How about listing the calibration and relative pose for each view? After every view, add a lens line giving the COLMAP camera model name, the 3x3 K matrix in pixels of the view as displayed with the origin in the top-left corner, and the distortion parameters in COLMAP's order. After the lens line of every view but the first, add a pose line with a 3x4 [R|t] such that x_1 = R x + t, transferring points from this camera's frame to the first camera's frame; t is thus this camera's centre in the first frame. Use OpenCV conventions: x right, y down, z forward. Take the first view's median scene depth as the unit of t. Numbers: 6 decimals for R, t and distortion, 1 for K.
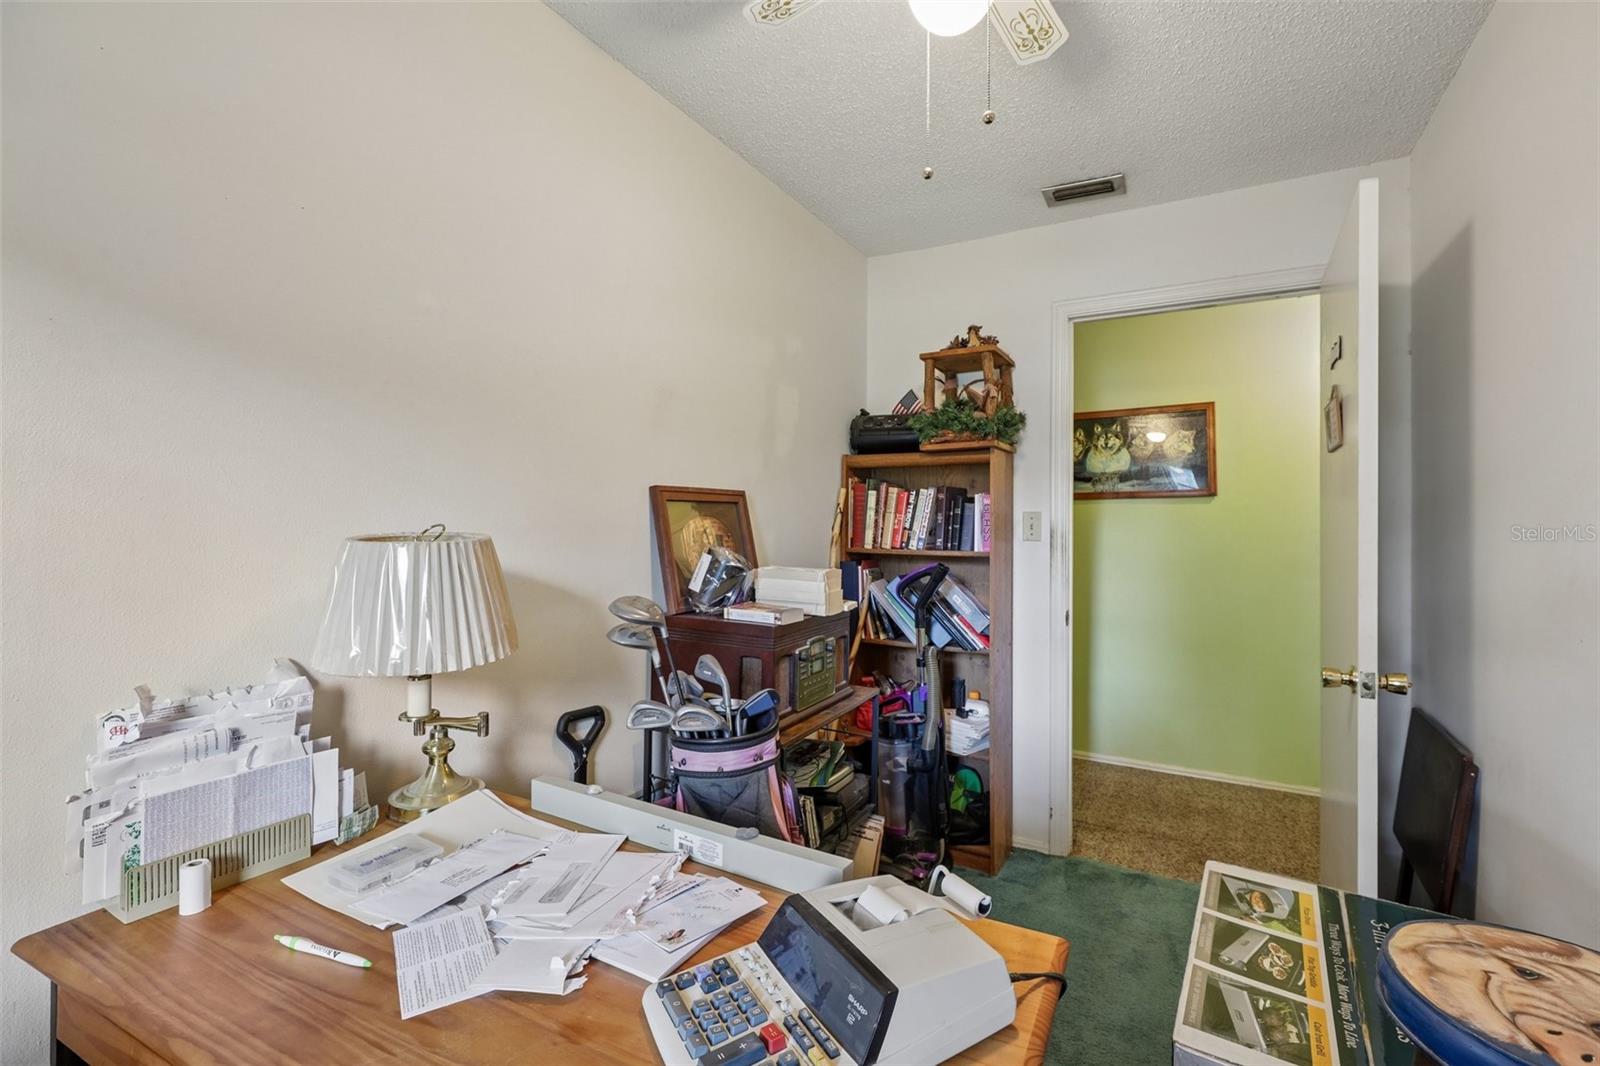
lens RADIAL K [[715.6, 0, 801.9], [0, 715.6, 516.6], [0, 0, 1]] dist [-0.000348, -0.000055]
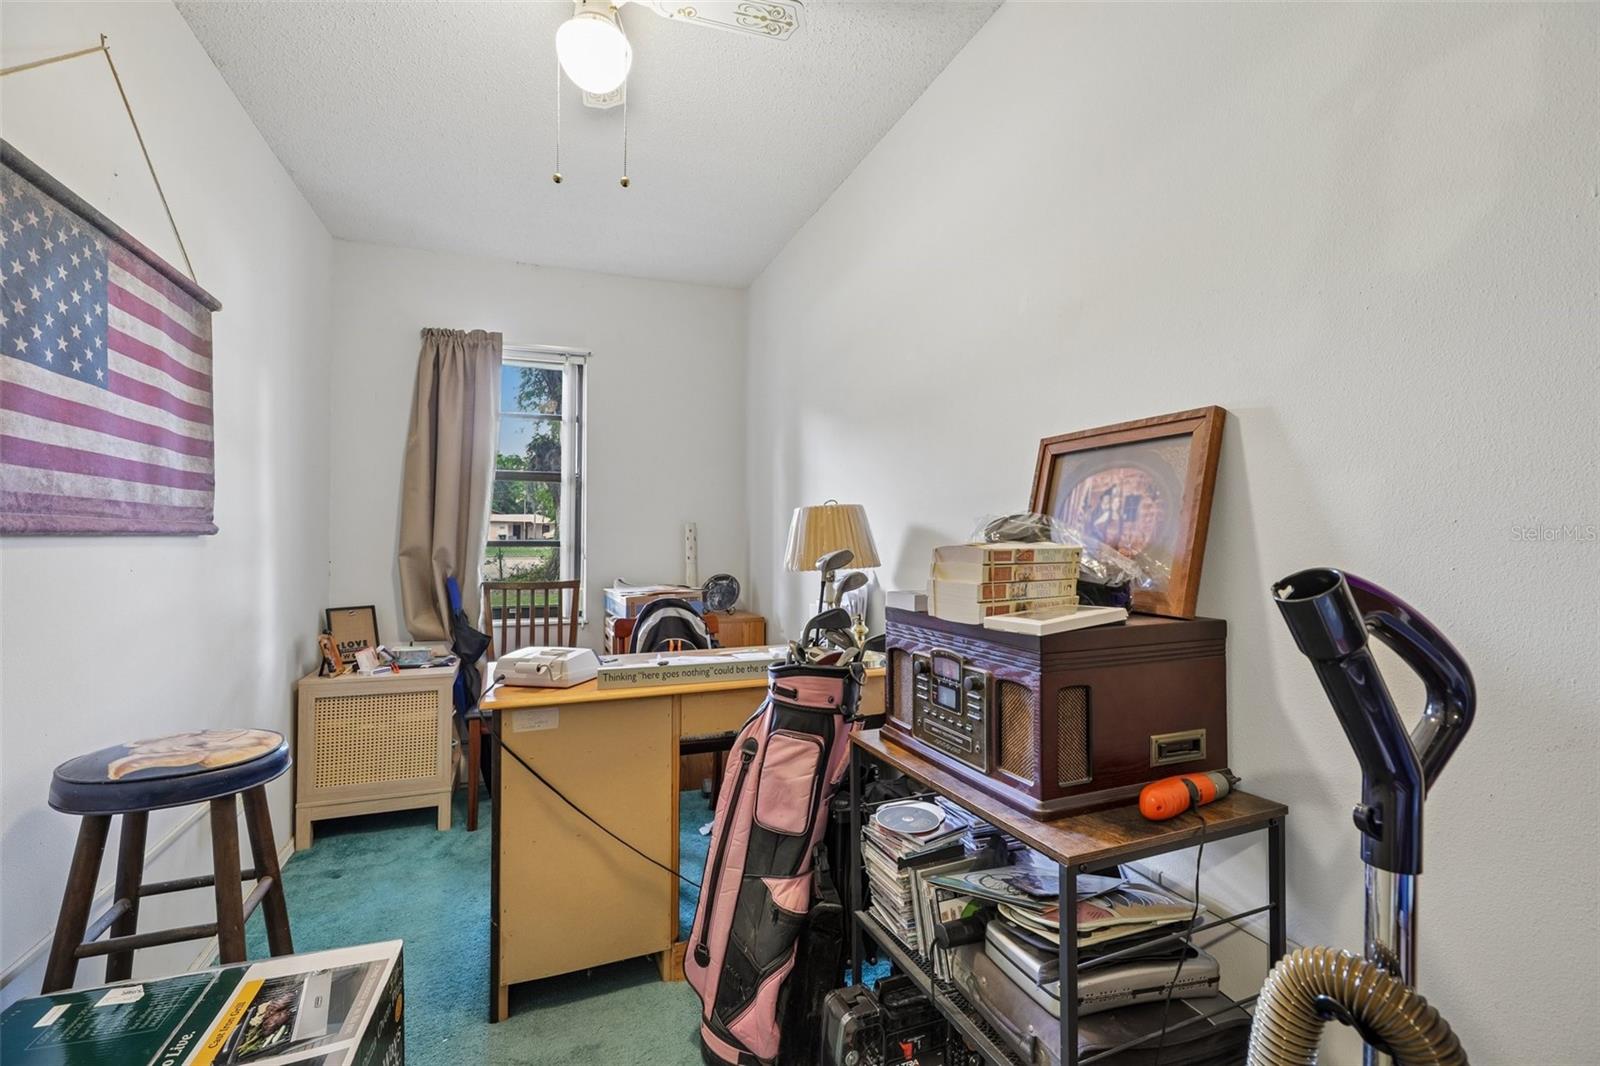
lens RADIAL K [[715.6, 0, 801.9], [0, 715.6, 516.6], [0, 0, 1]] dist [-0.000348, -0.000055]
pose [[-0.638219, -0.016273, -0.769683, 0.770534], [-0.002624, 0.999817, -0.018963, 0.080595], [0.769851, -0.010083, -0.638144, 1.709223]]
